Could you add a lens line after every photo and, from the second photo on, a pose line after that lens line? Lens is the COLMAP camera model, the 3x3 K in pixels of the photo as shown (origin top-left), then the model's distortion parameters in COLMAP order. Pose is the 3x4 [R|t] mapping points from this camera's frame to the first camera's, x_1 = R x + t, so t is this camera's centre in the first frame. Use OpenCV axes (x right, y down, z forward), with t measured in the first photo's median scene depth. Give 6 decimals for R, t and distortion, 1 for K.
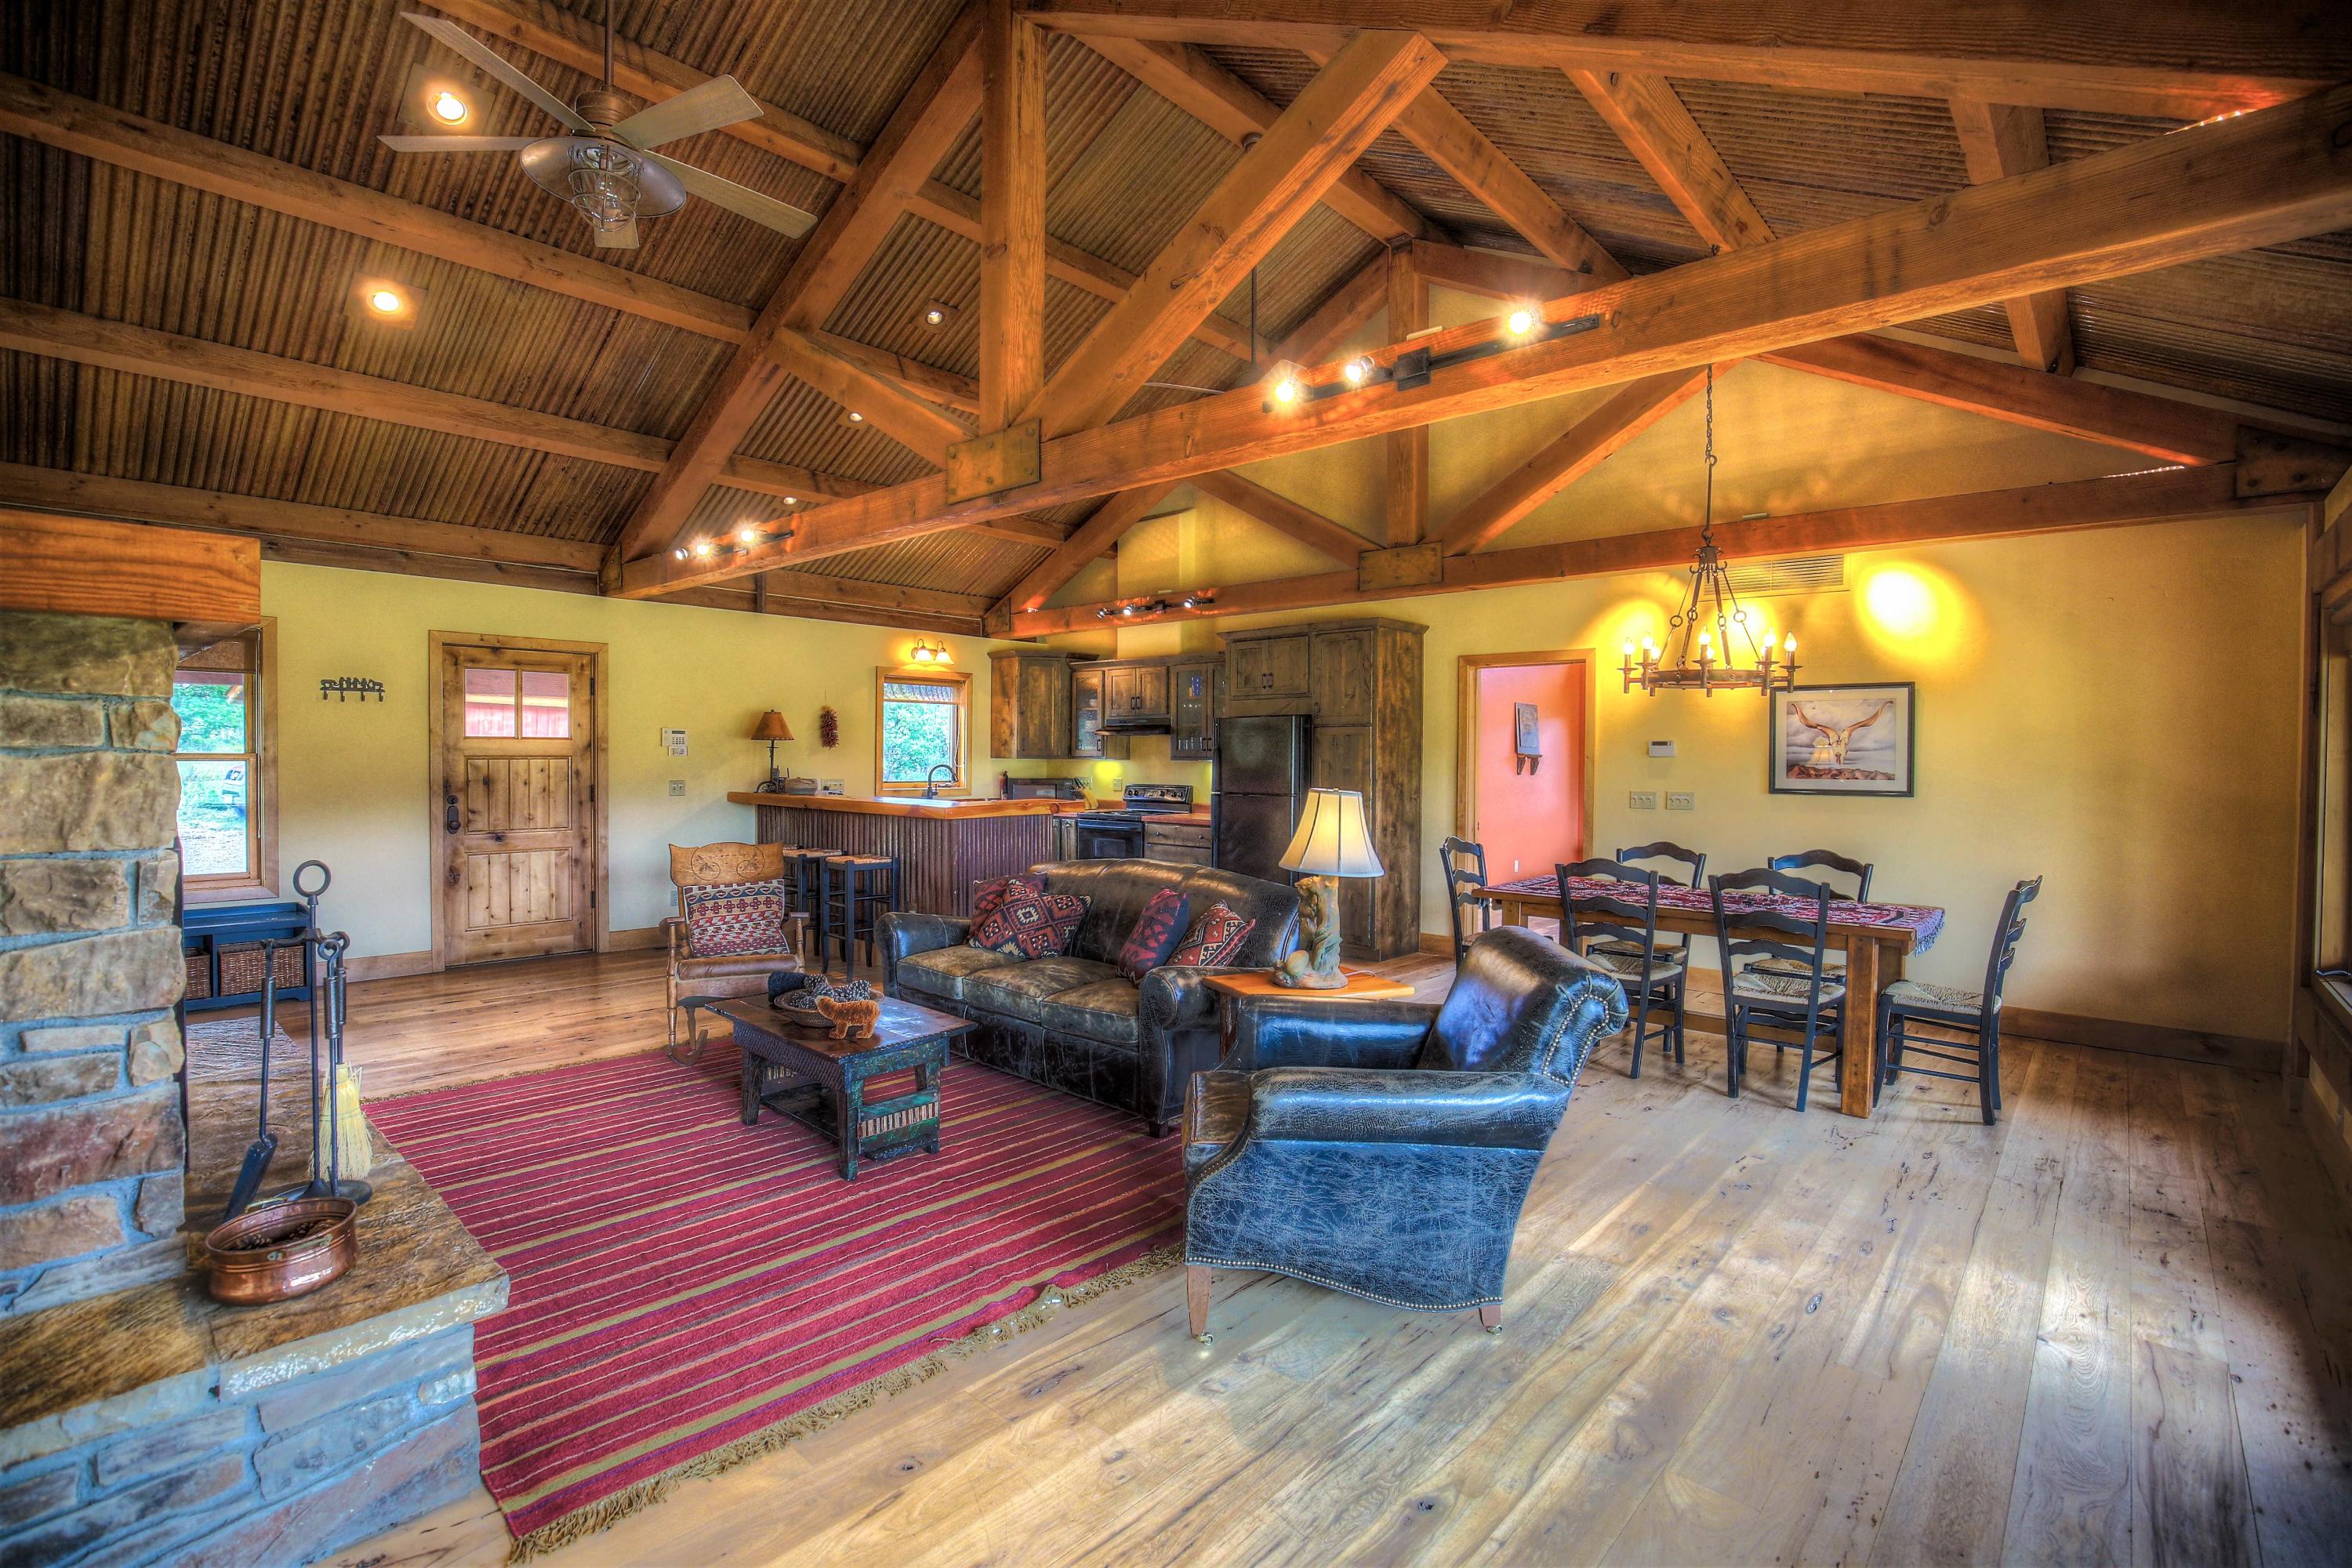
lens RADIAL K [[1076.1, 0, 1174.3], [0, 1076.1, 776.4], [0, 0, 1]] dist [-0.047573, 0.010443]
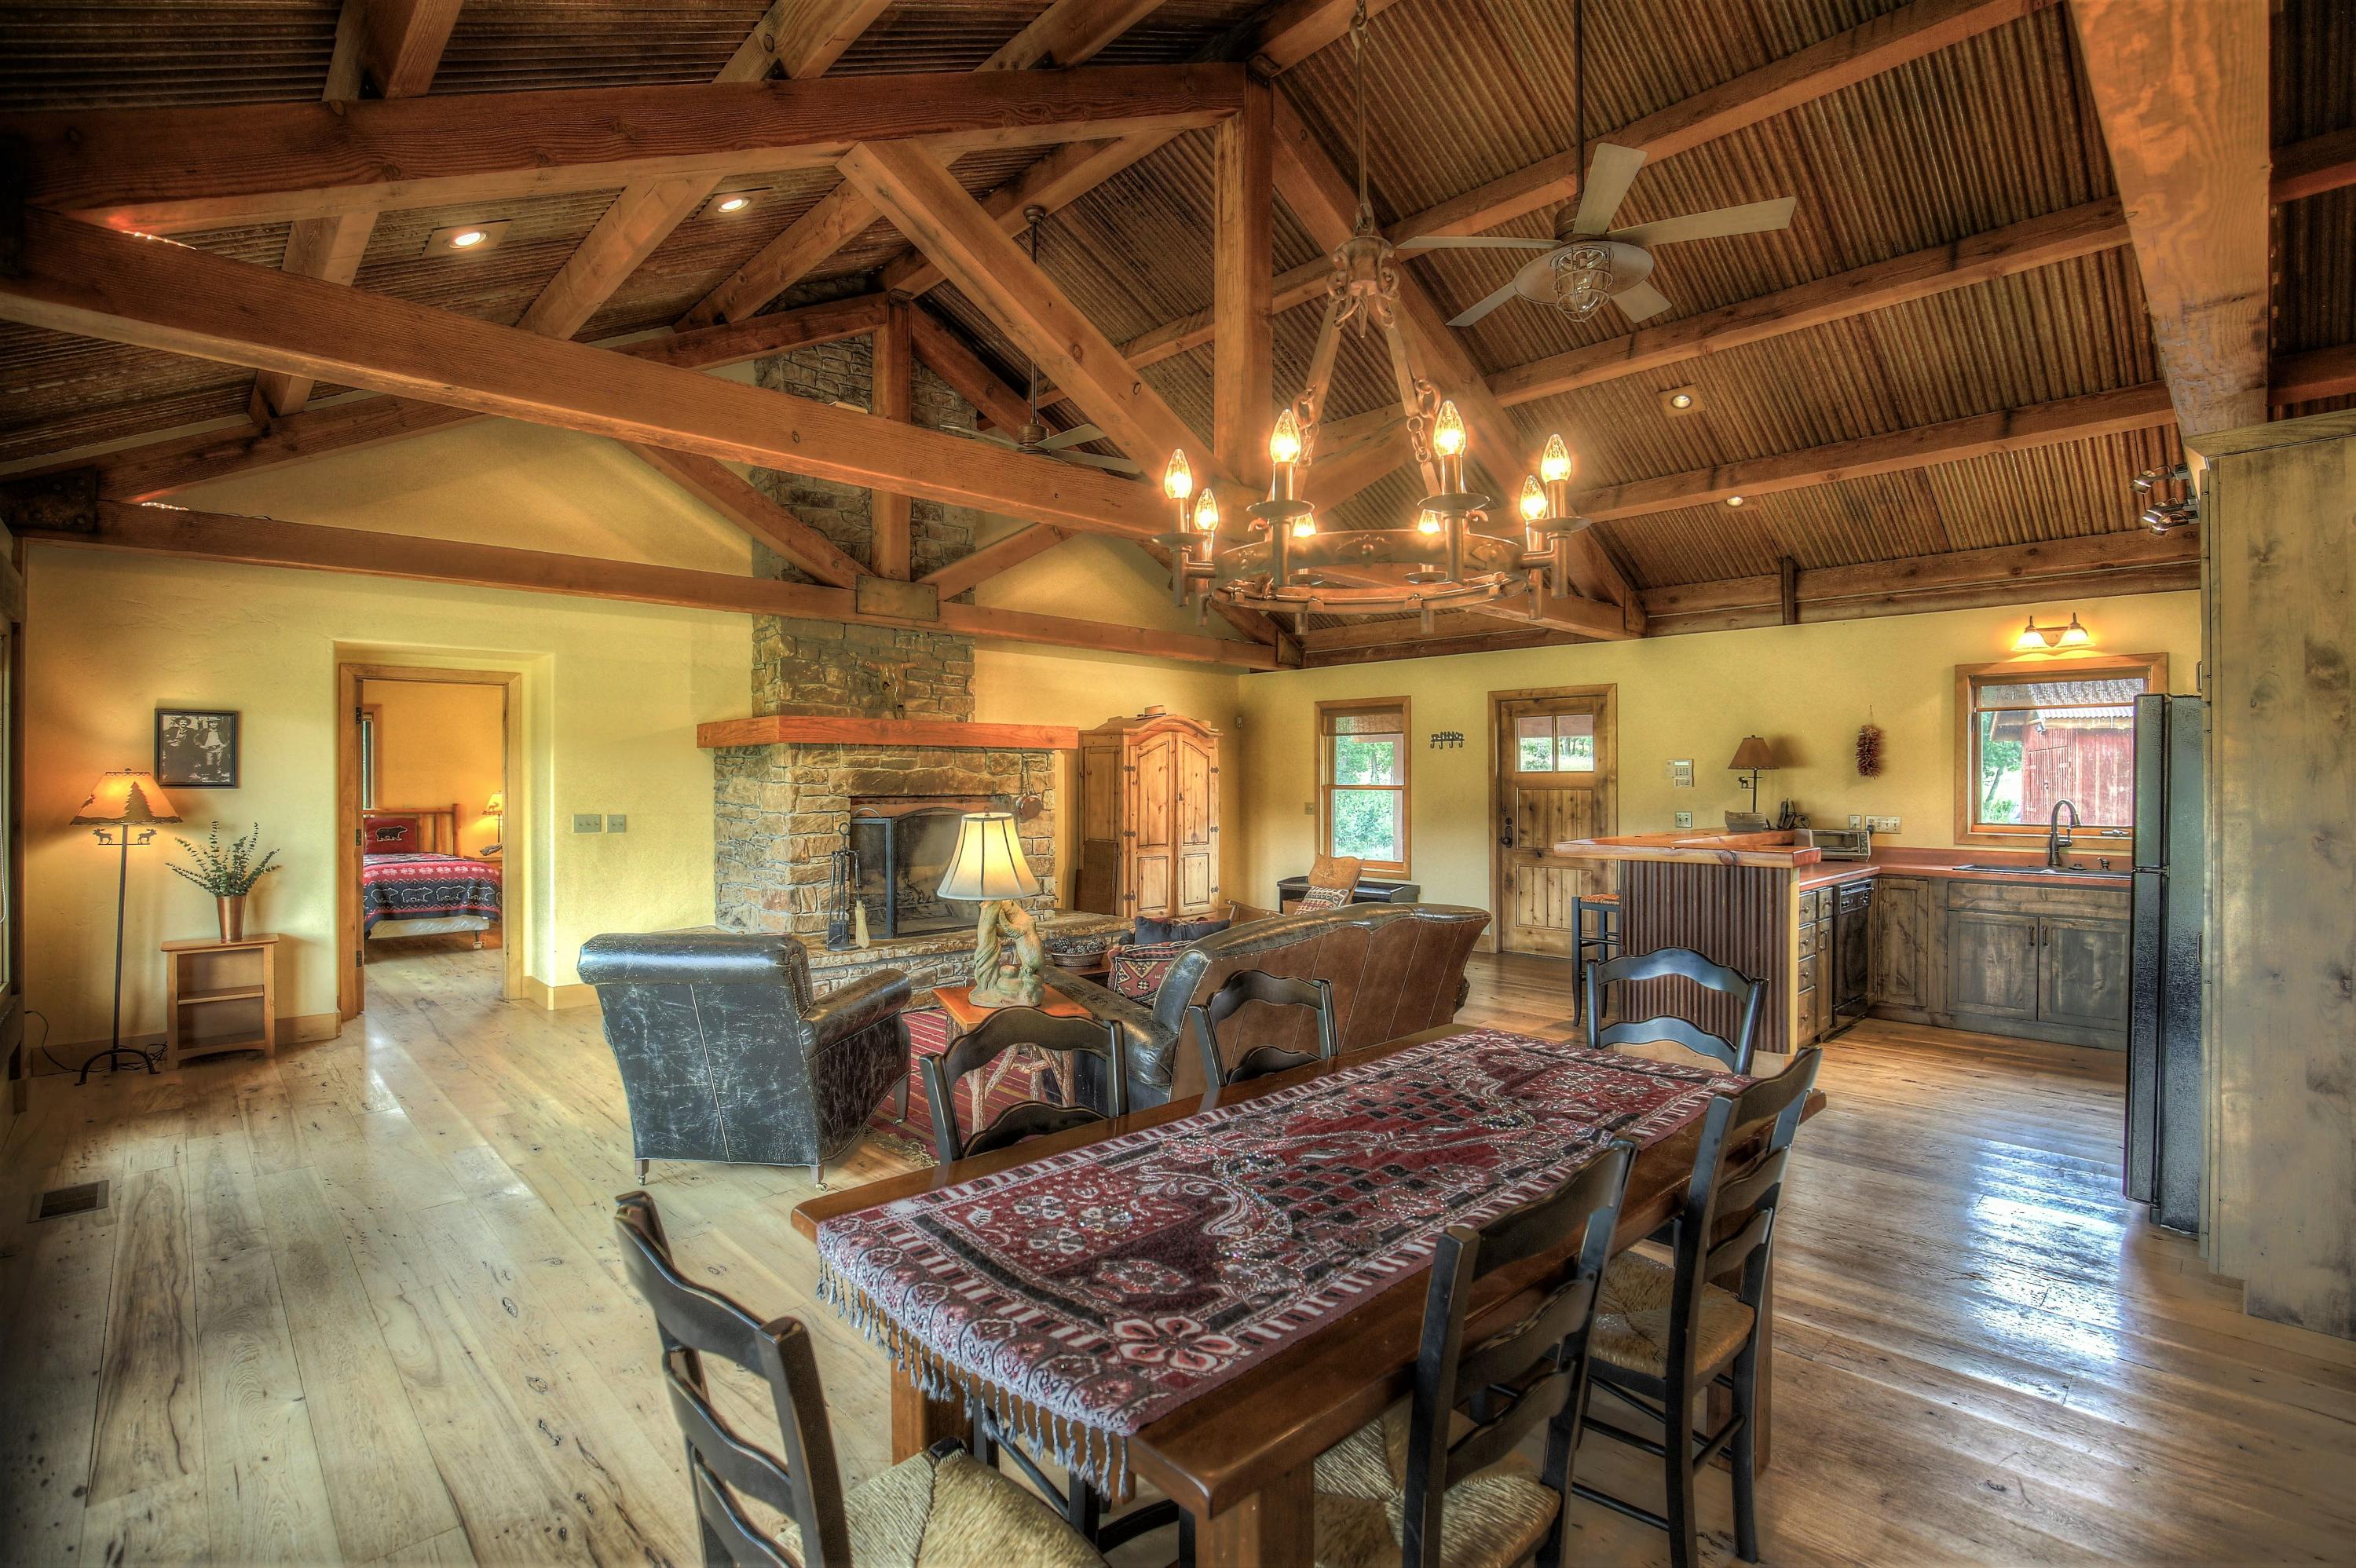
lens RADIAL K [[1077.8, 0, 1176.3], [0, 1077.8, 776.4], [0, 0, 1]] dist [-0.047573, 0.010443]
pose [[-0.058898, -0.012584, -0.998185, 0.637796], [-0.019599, 0.999742, -0.011447, -0.009755], [0.998072, 0.018889, -0.059130, 0.675113]]
